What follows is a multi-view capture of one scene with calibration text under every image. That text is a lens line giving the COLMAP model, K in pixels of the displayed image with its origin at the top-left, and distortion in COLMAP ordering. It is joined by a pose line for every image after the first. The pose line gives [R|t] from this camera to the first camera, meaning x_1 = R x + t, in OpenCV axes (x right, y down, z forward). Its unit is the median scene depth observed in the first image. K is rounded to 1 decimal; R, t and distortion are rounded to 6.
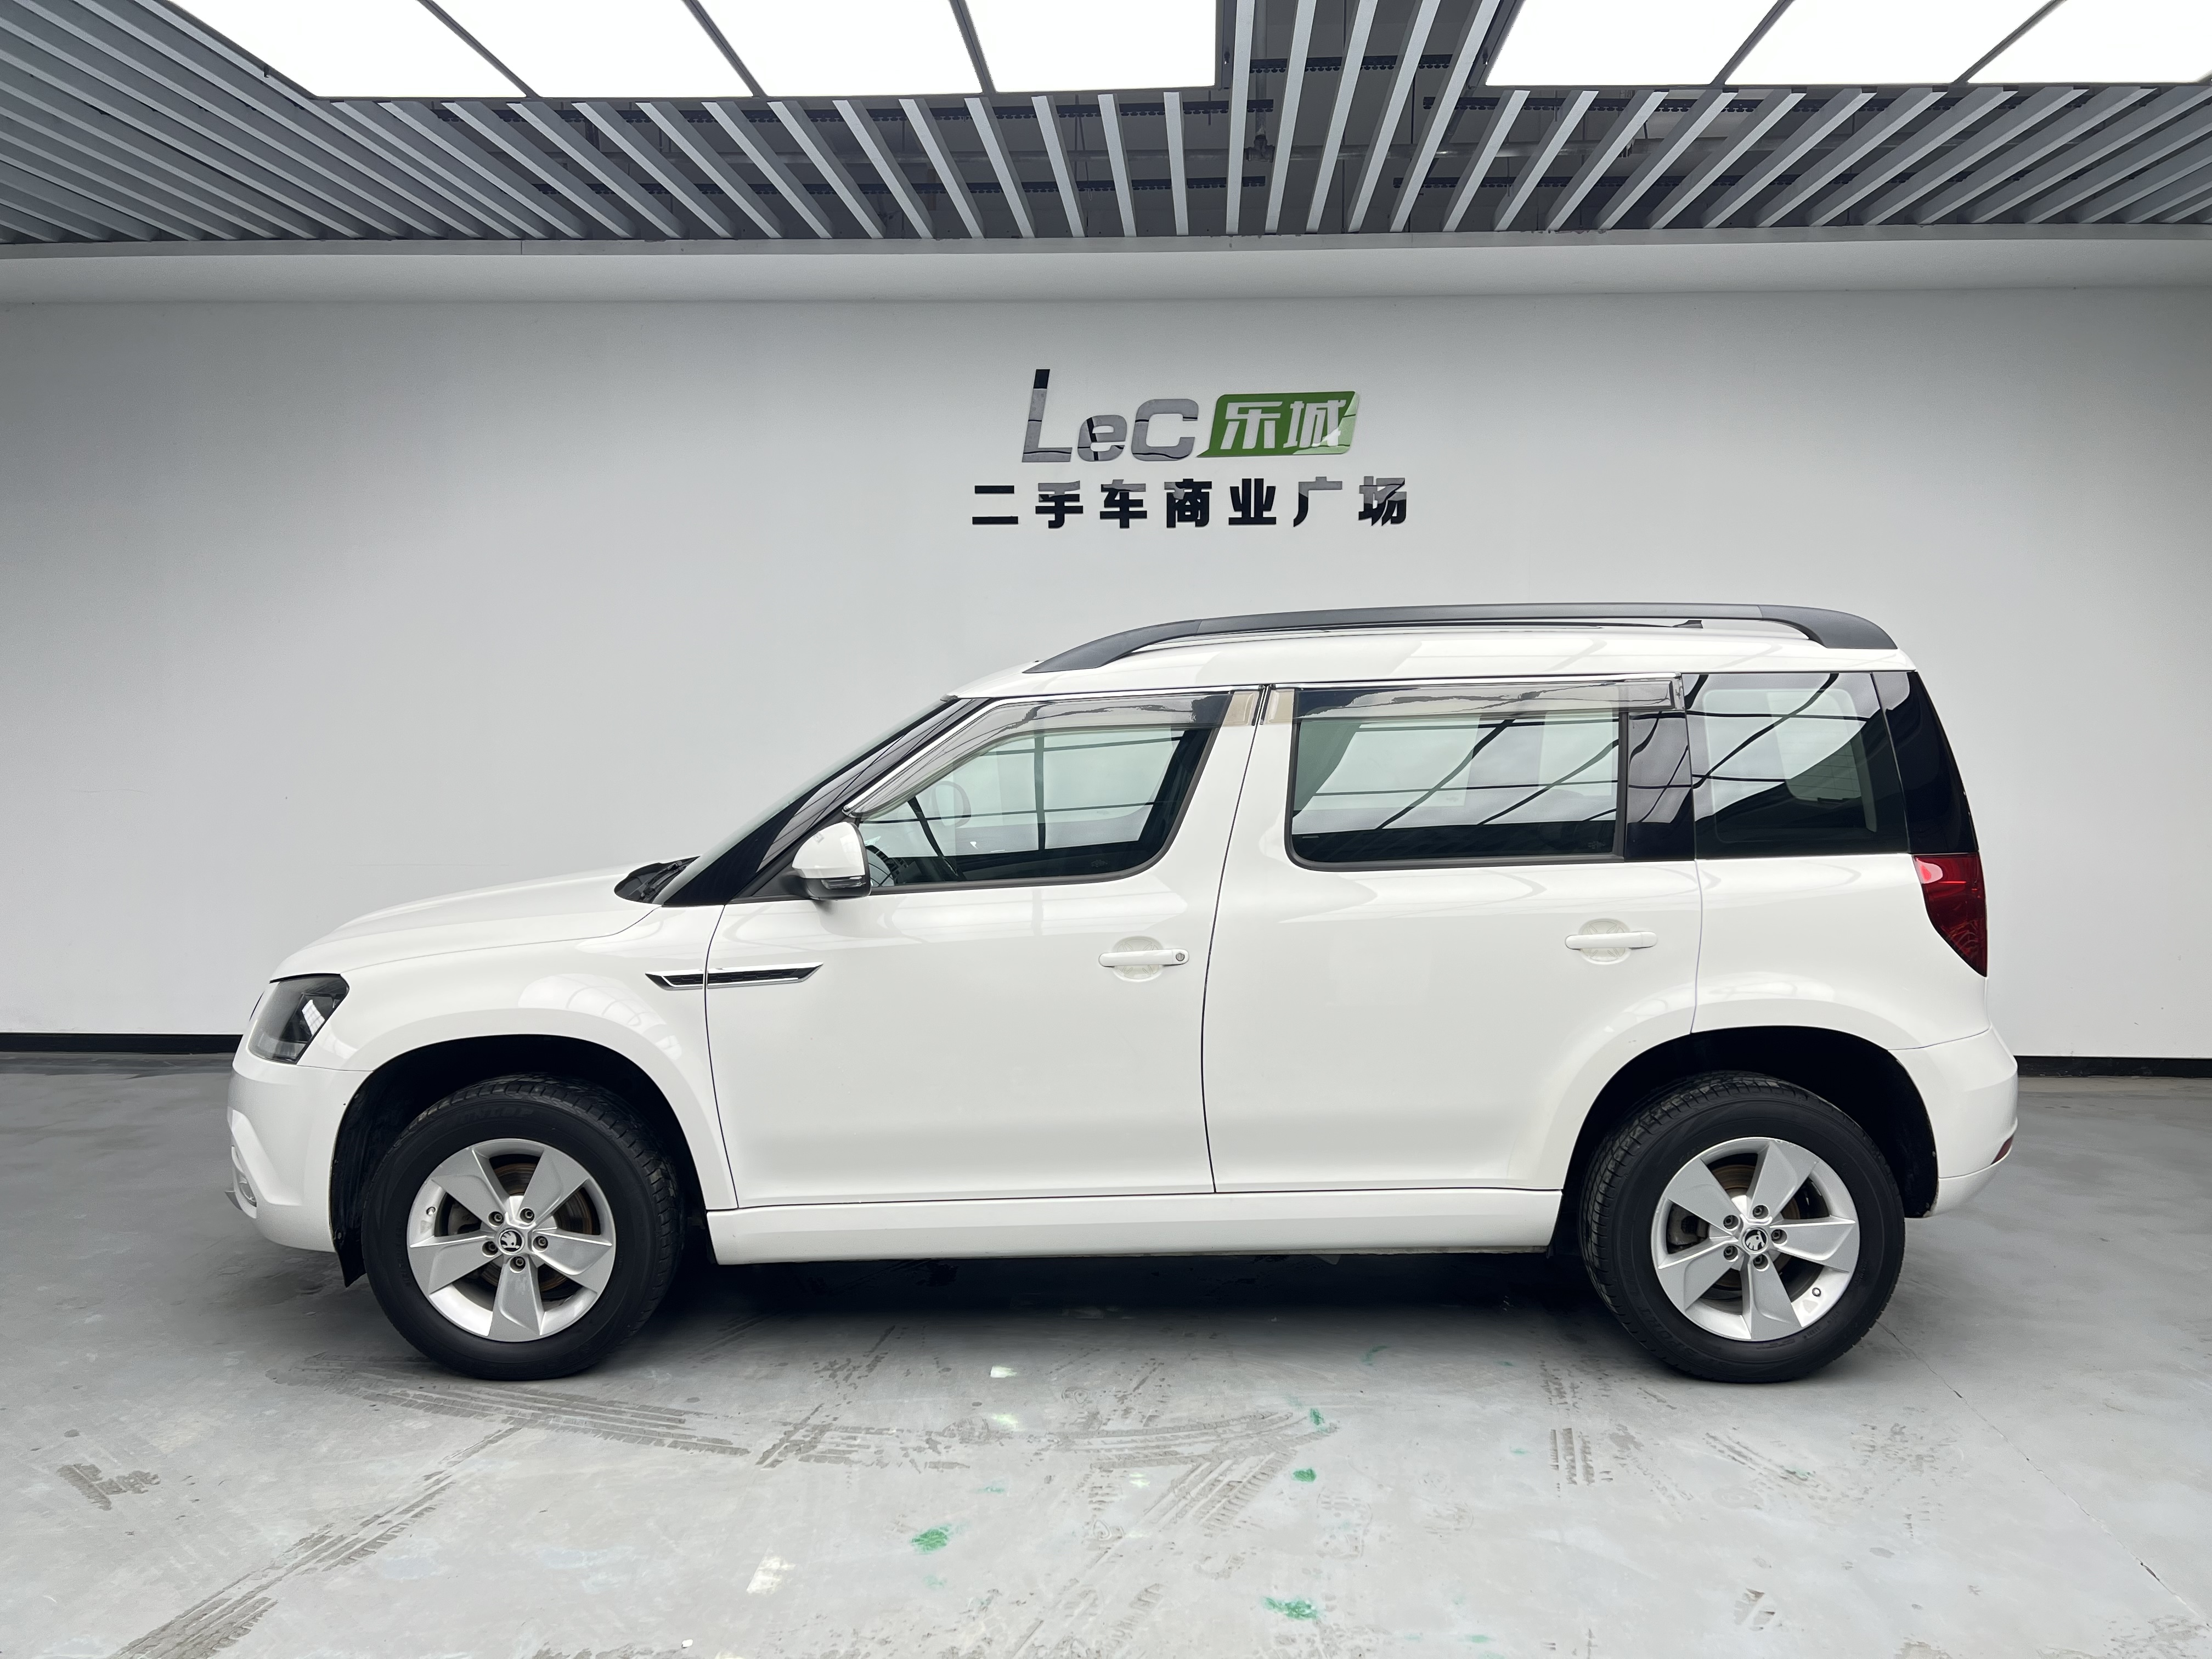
lens RADIAL K [[1671.8, 0, 1104.2], [0, 1671.8, 840.5], [0, 0, 1]] dist [0.070920, -0.080757]
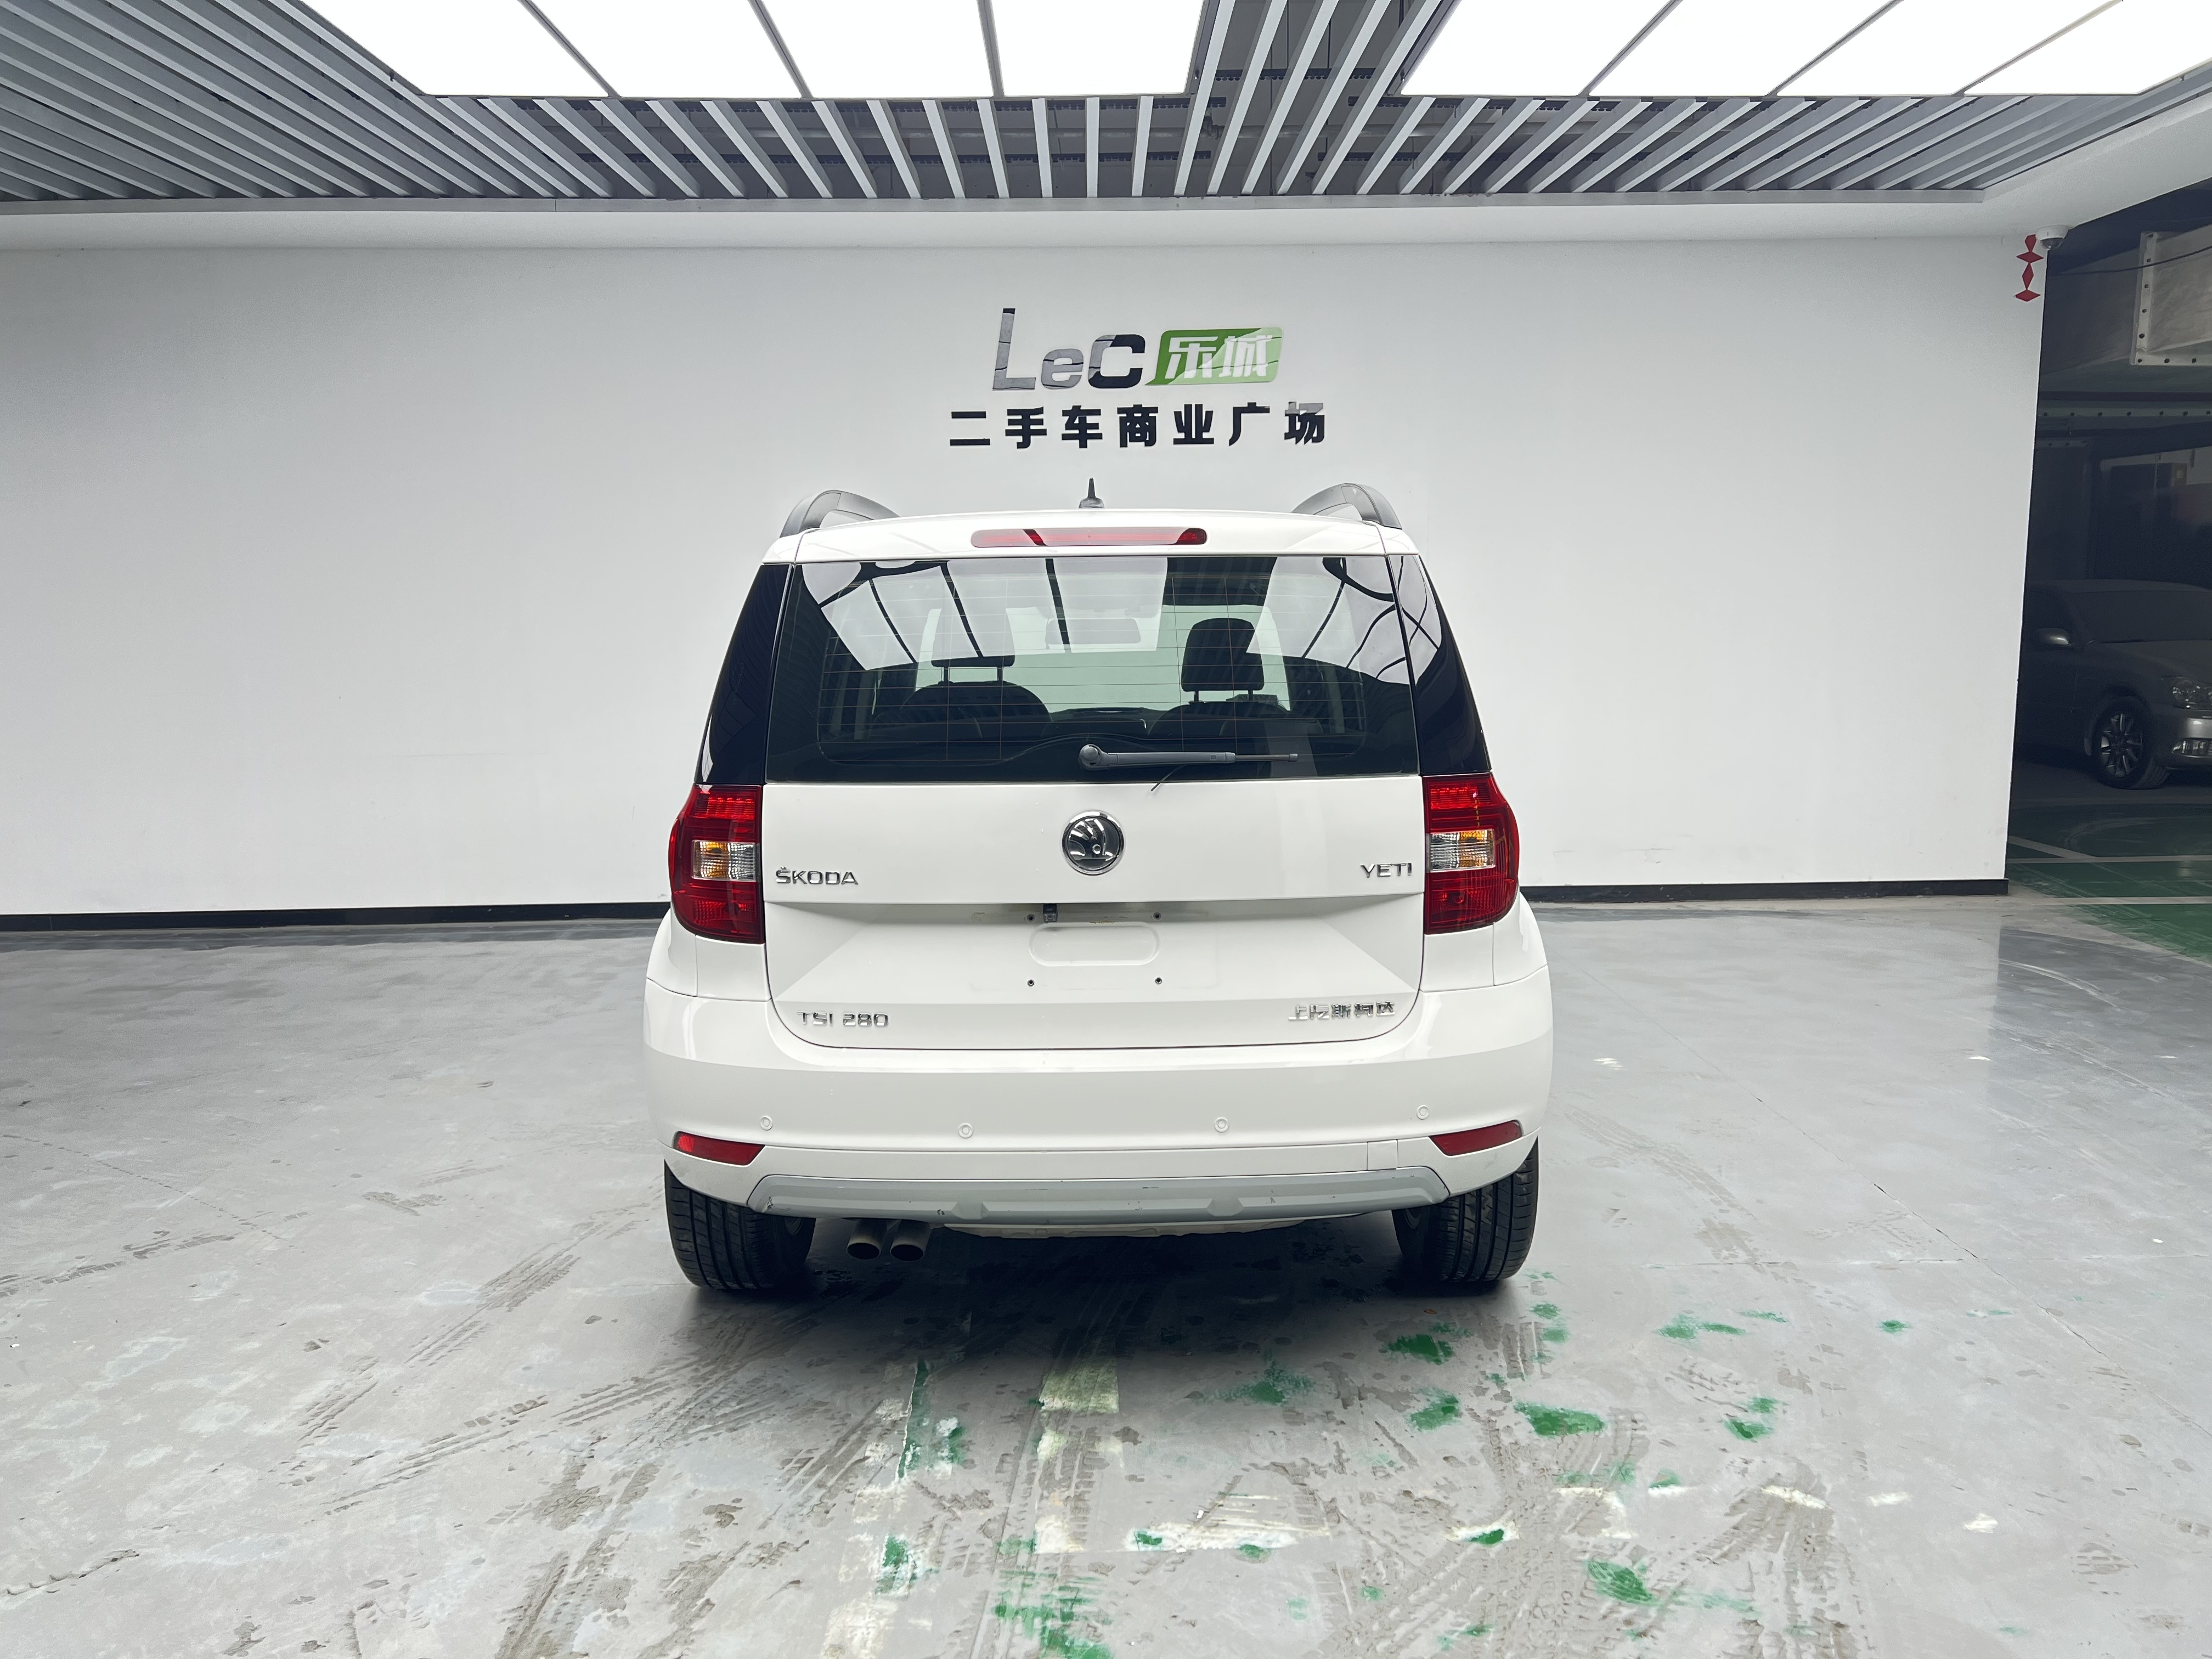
lens RADIAL K [[1663.0, 0, 1114.6], [0, 1663.0, 833.9], [0, 0, 1]] dist [0.057932, -0.061601]
pose [[0.996923, -0.025955, 0.073967, -0.065037], [0.021773, 0.998148, 0.056798, 0.014940], [-0.075304, -0.055013, 0.995642, -0.175304]]
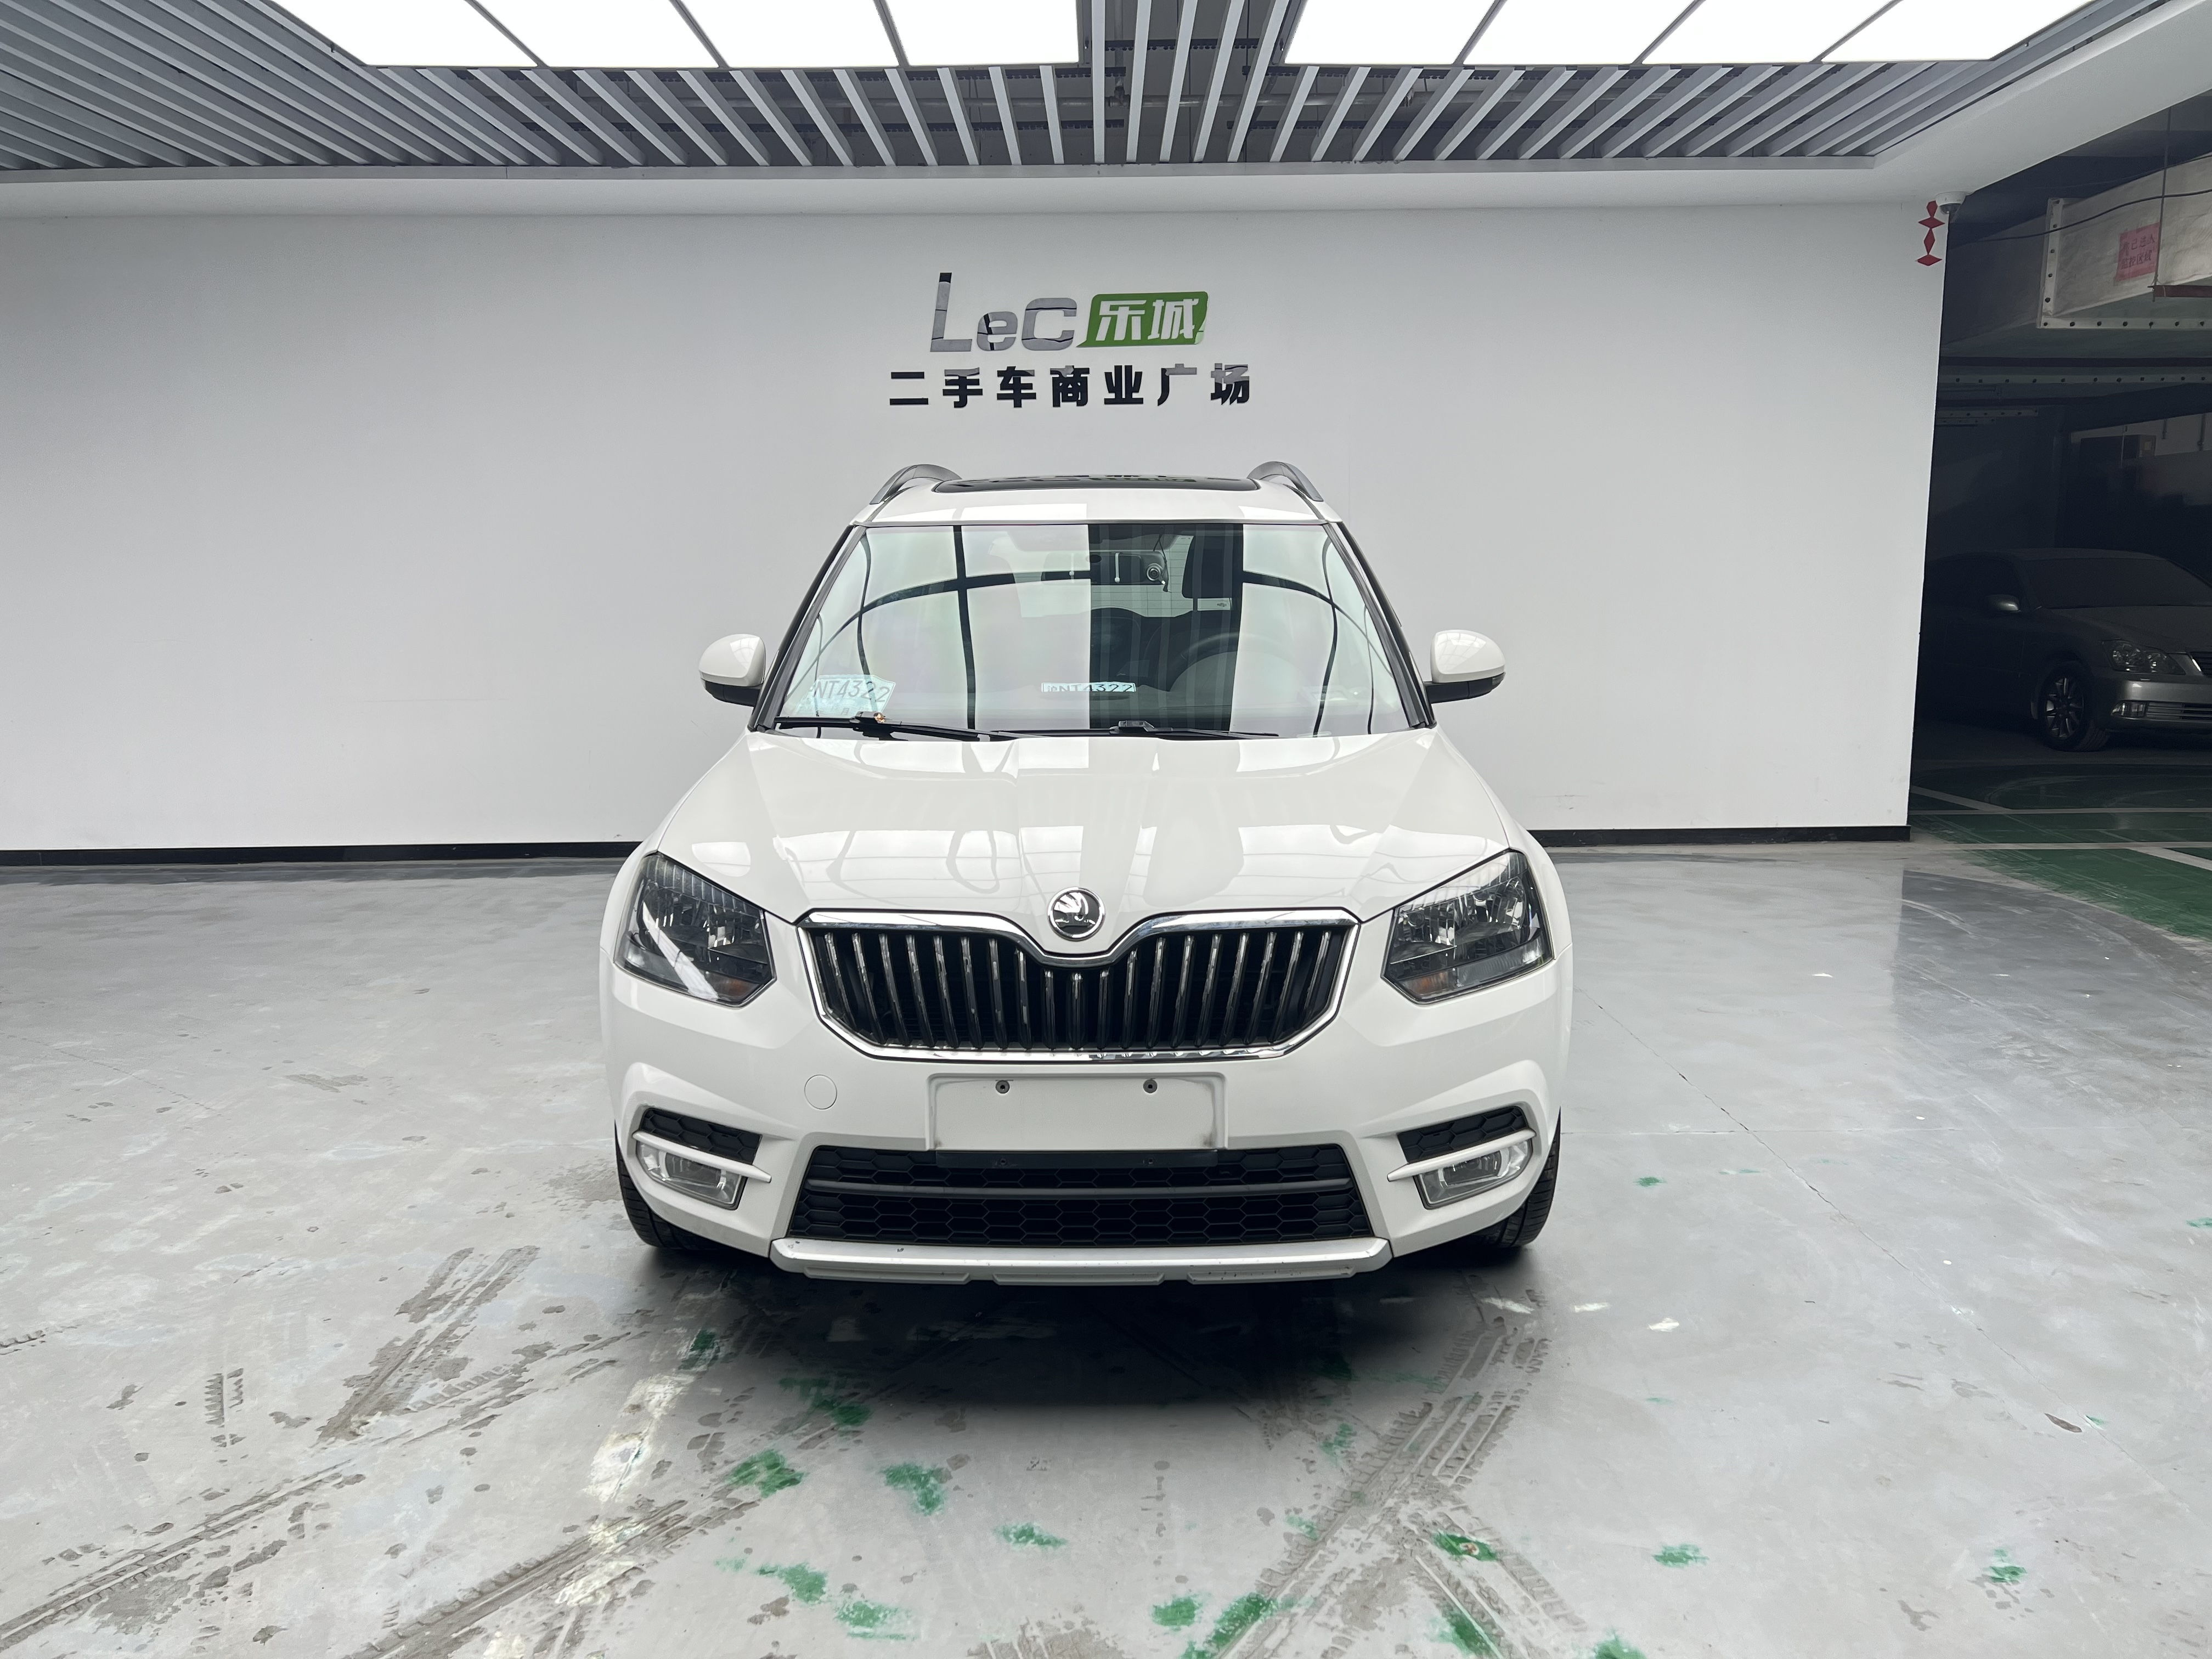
lens RADIAL K [[1656.5, 0, 1105.1], [0, 1656.5, 833.9], [0, 0, 1]] dist [0.056058, -0.057462]
pose [[0.998030, -0.022636, 0.058505, -0.002113], [0.018642, 0.997515, 0.067943, 0.043135], [-0.059898, -0.066719, 0.995972, -0.236085]]
